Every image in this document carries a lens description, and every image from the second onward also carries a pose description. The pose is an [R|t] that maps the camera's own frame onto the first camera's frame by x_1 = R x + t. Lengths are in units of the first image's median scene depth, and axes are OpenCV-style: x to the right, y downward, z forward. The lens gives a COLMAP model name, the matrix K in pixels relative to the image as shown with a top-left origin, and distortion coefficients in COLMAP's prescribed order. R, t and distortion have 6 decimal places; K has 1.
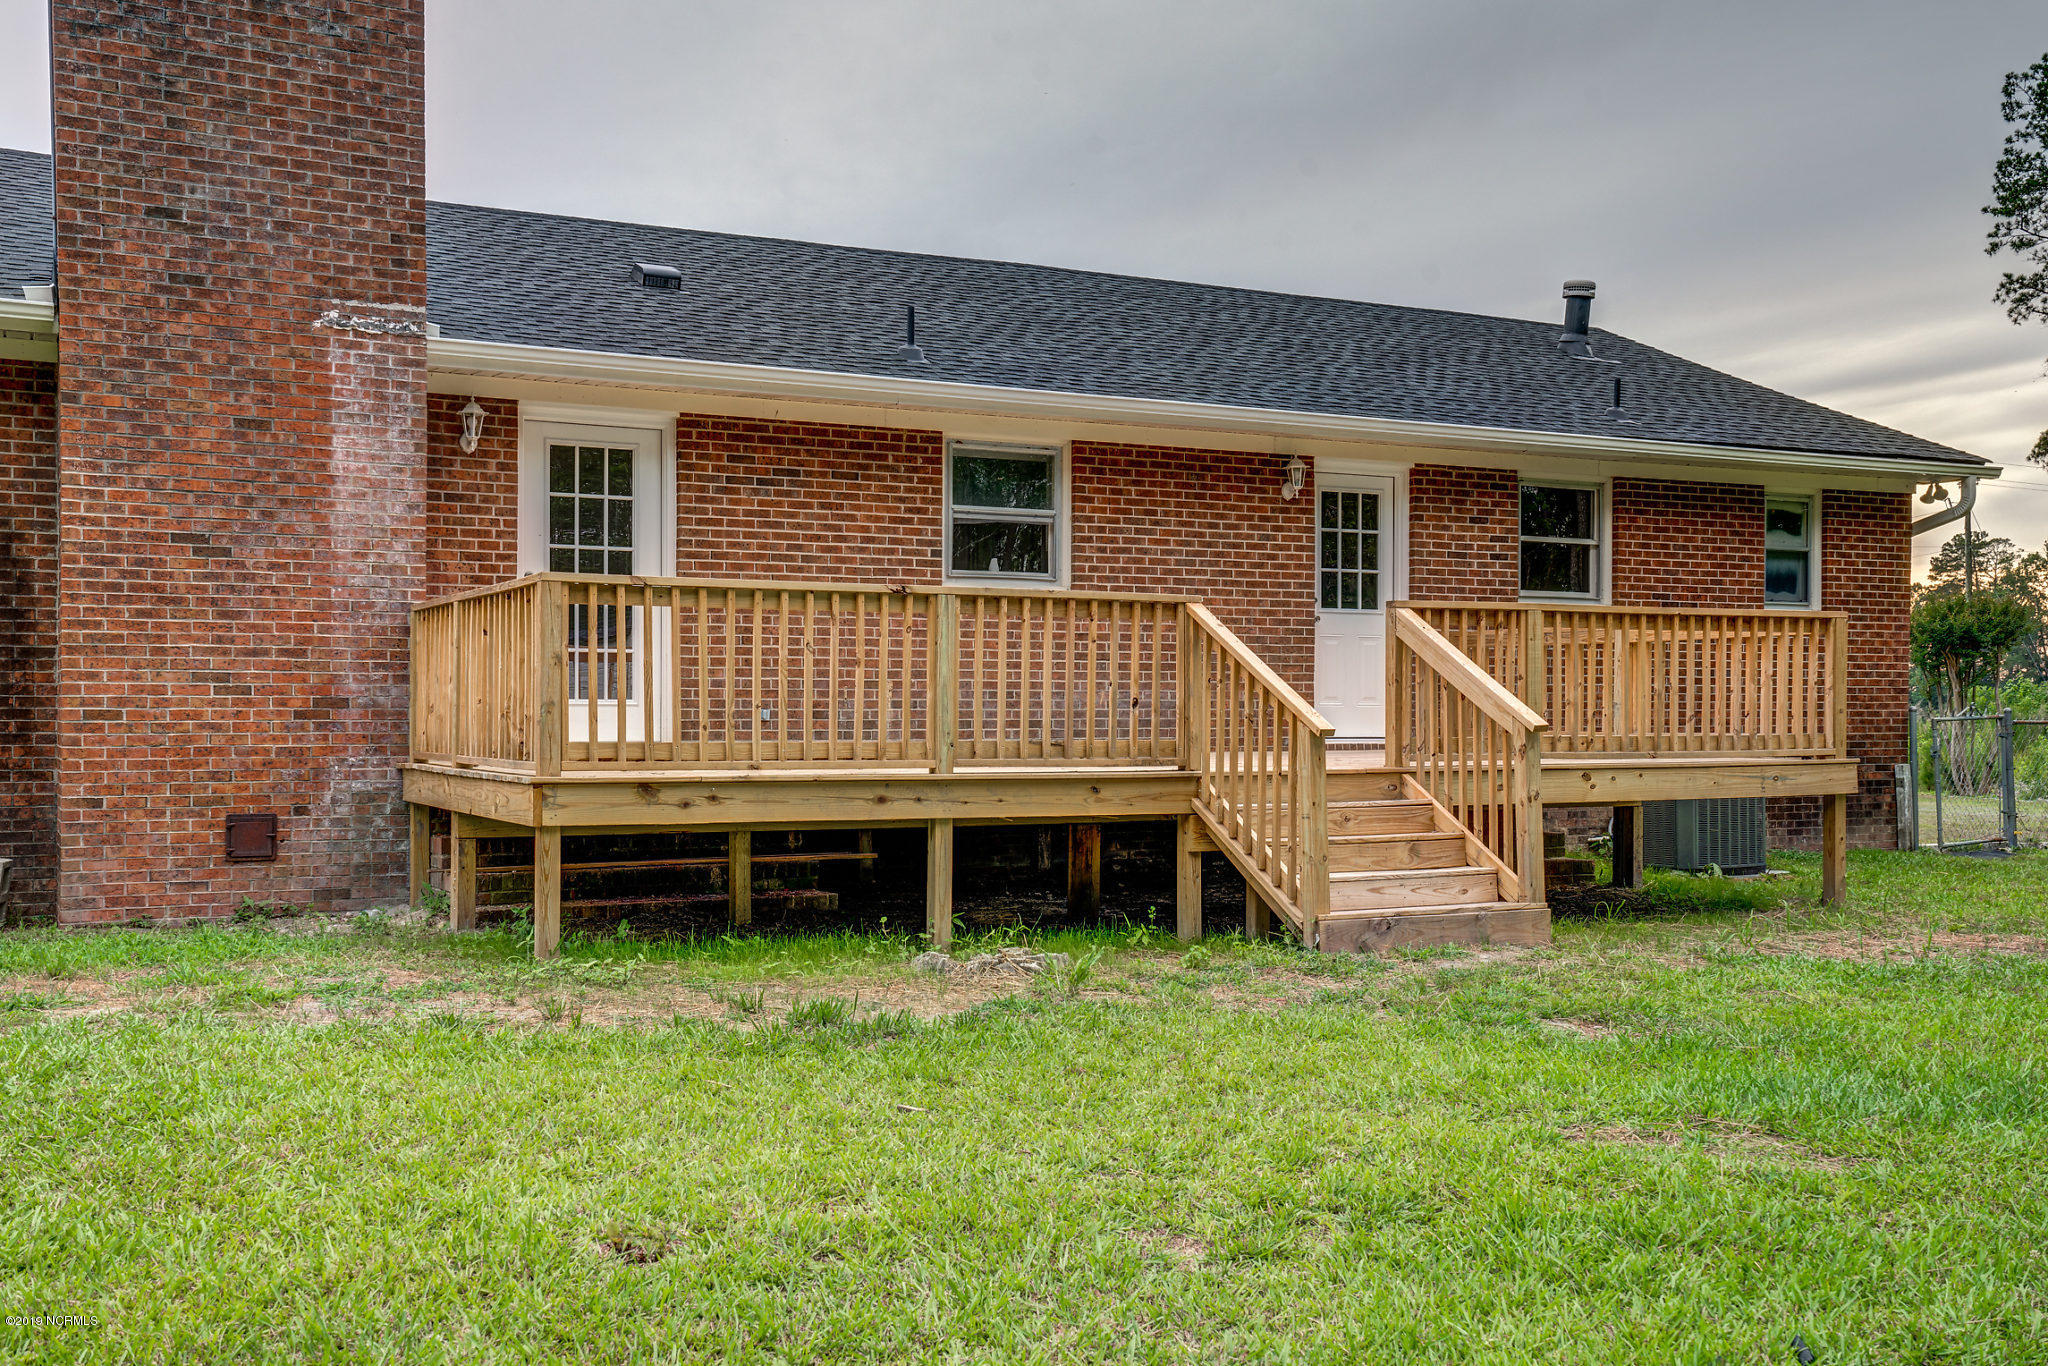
lens RADIAL K [[2156.0, 0, 1024.9], [0, 2156.0, 693.2], [0, 0, 1]] dist [0.072600, 0.000000]
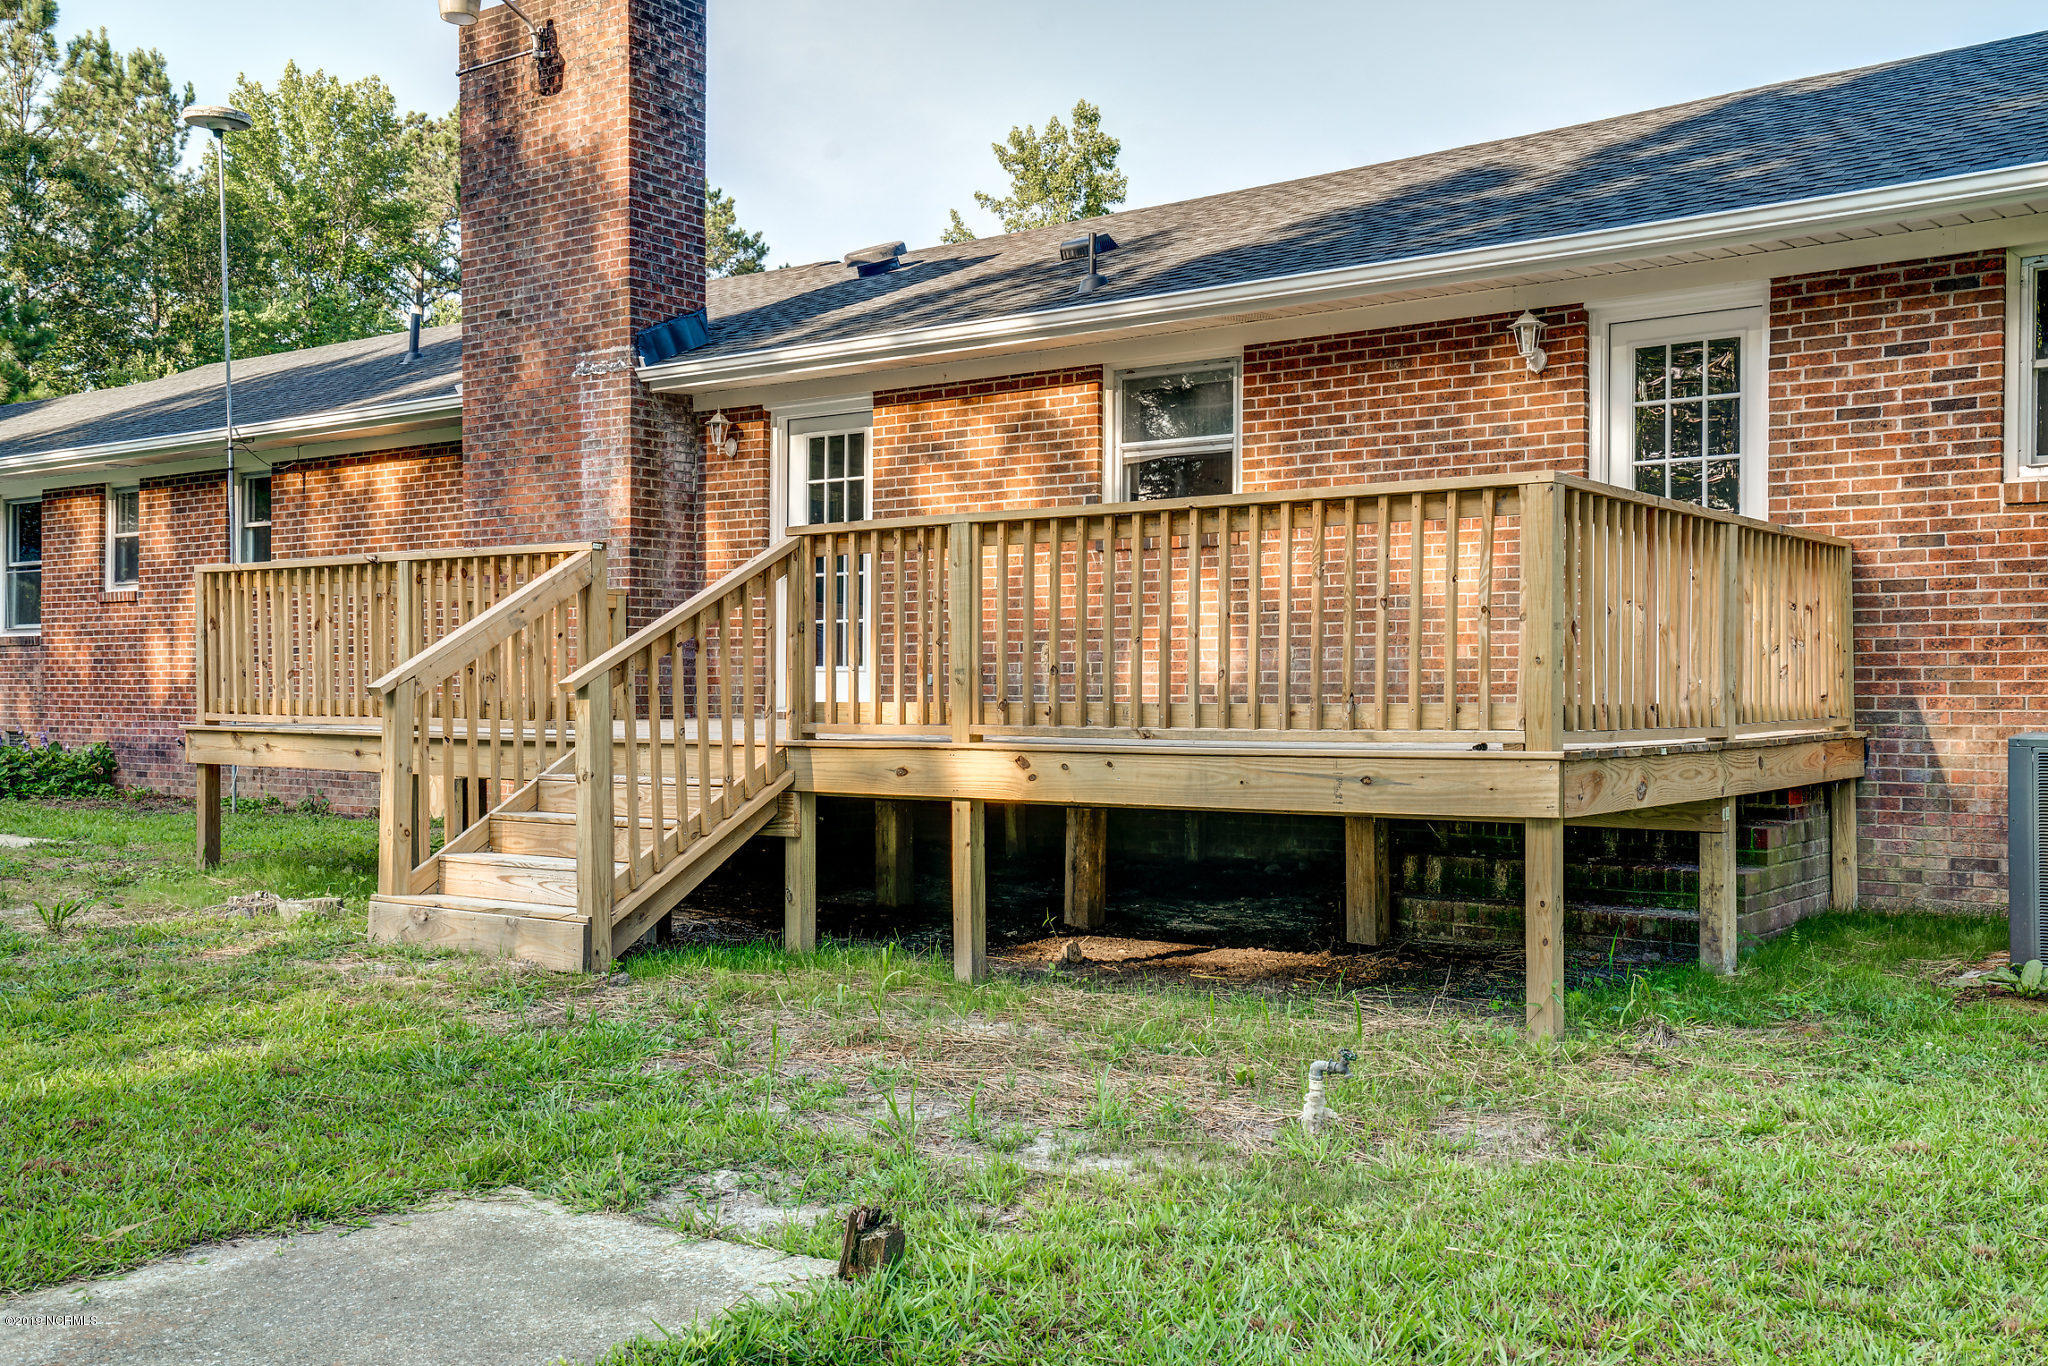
lens RADIAL K [[1935.3, 0, 1021.8], [0, 1935.3, 703.5], [0, 0, 1]] dist [0.057414, 0.000000]
pose [[0.407795, 0.007527, -0.913043, 0.657137], [0.006387, 0.999918, 0.011095, 0.010838], [0.913051, -0.010356, 0.407713, 0.607406]]
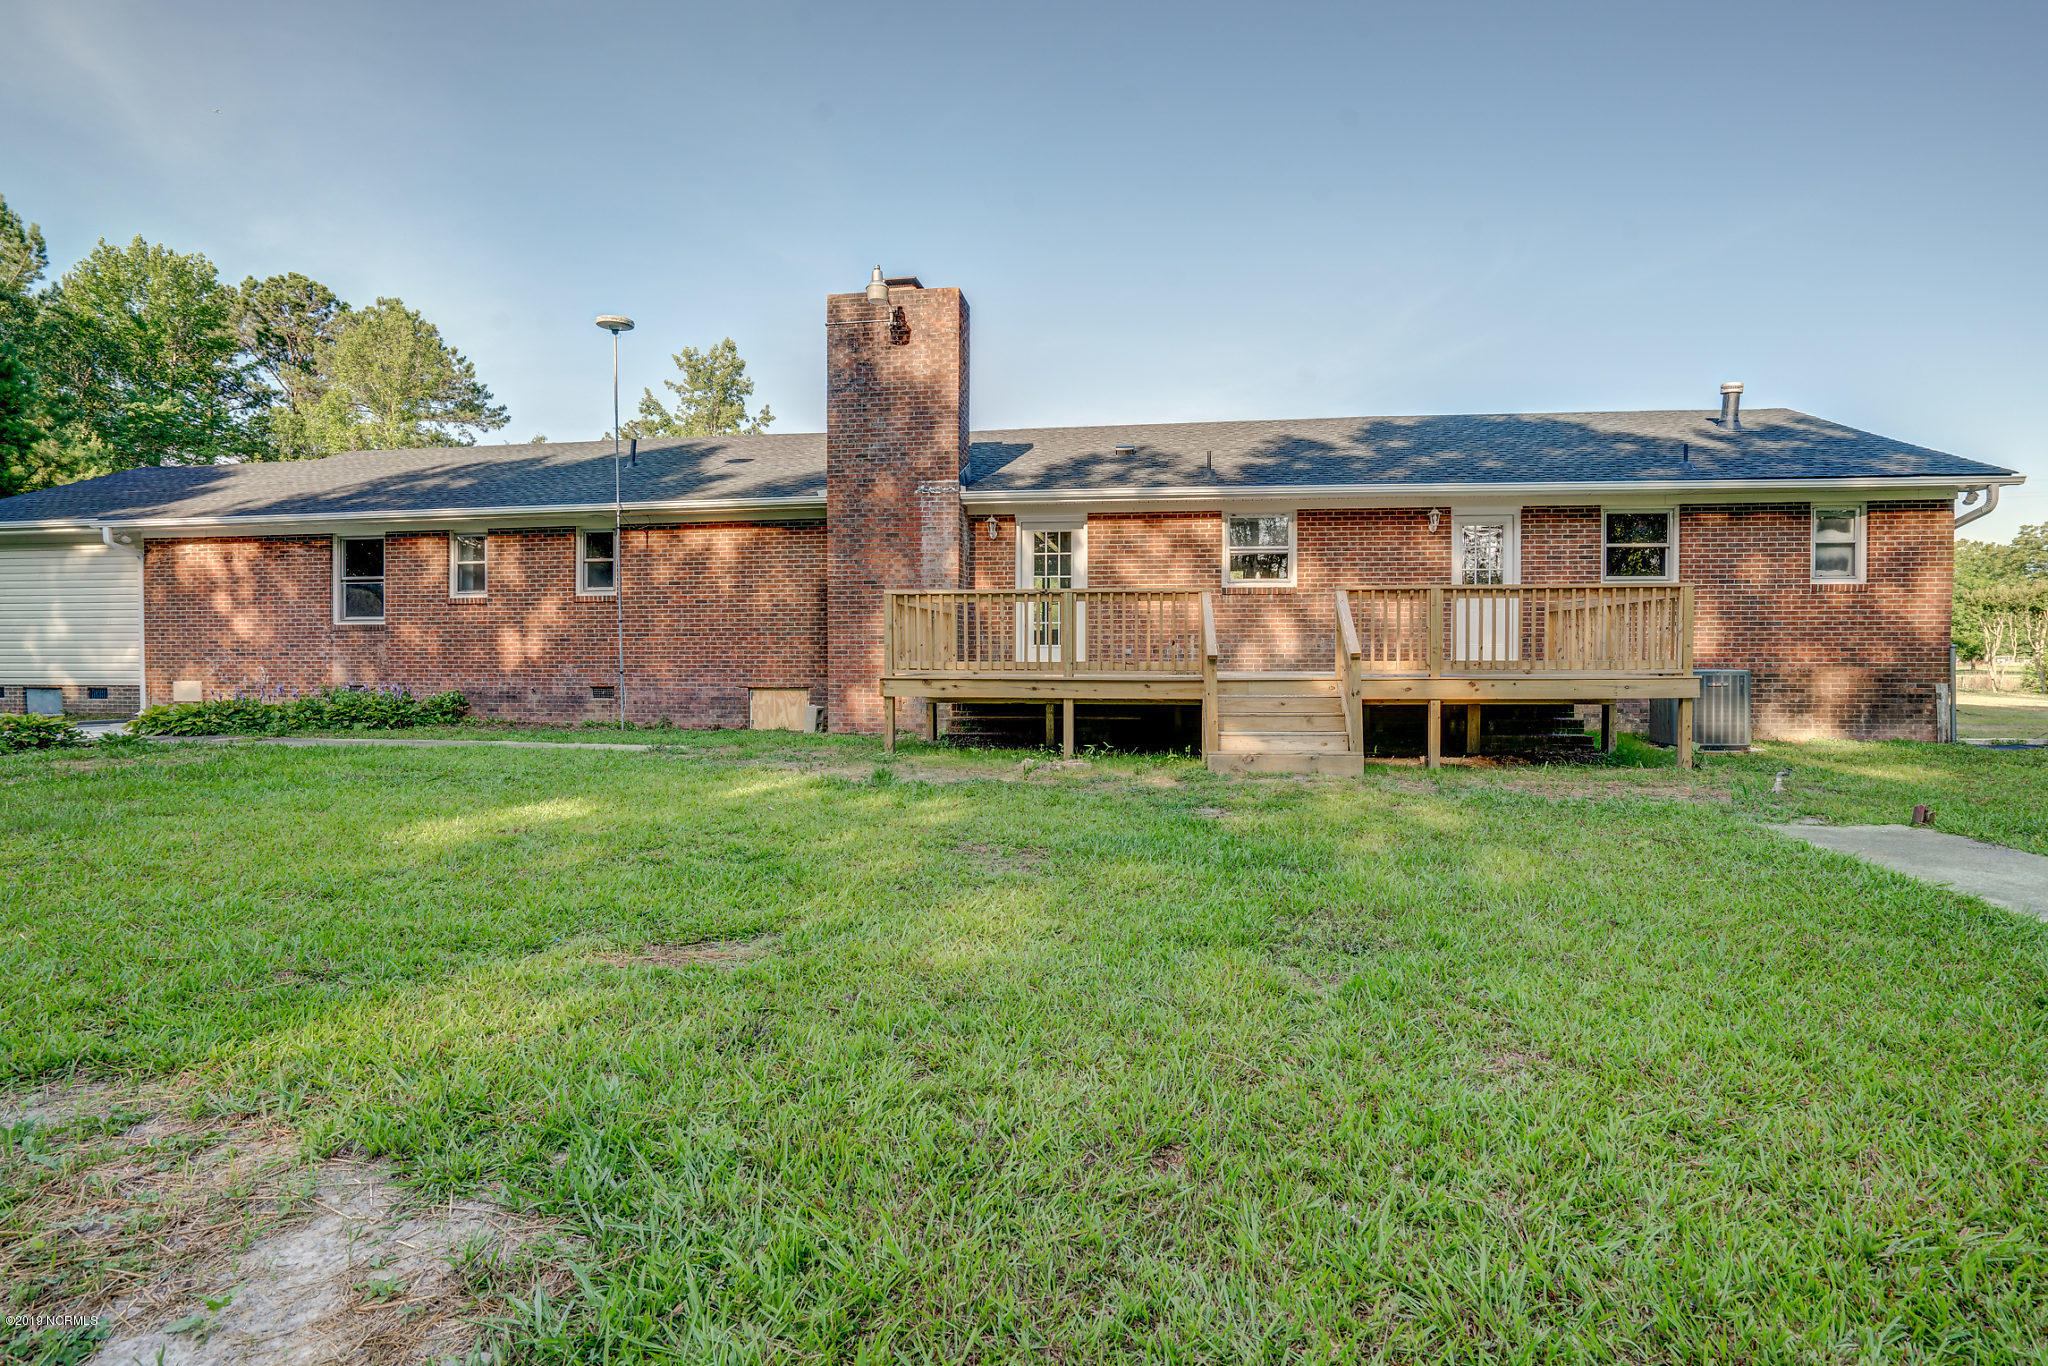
lens RADIAL K [[987.9, 0, 1042.2], [0, 987.9, 700.5], [0, 0, 1]] dist [-0.036269, 0.006474]
pose [[0.805793, 0.026907, -0.591586, 0.362195], [0.007284, 0.998441, 0.055332, 0.004268], [0.592153, -0.048895, 0.804341, 0.135988]]
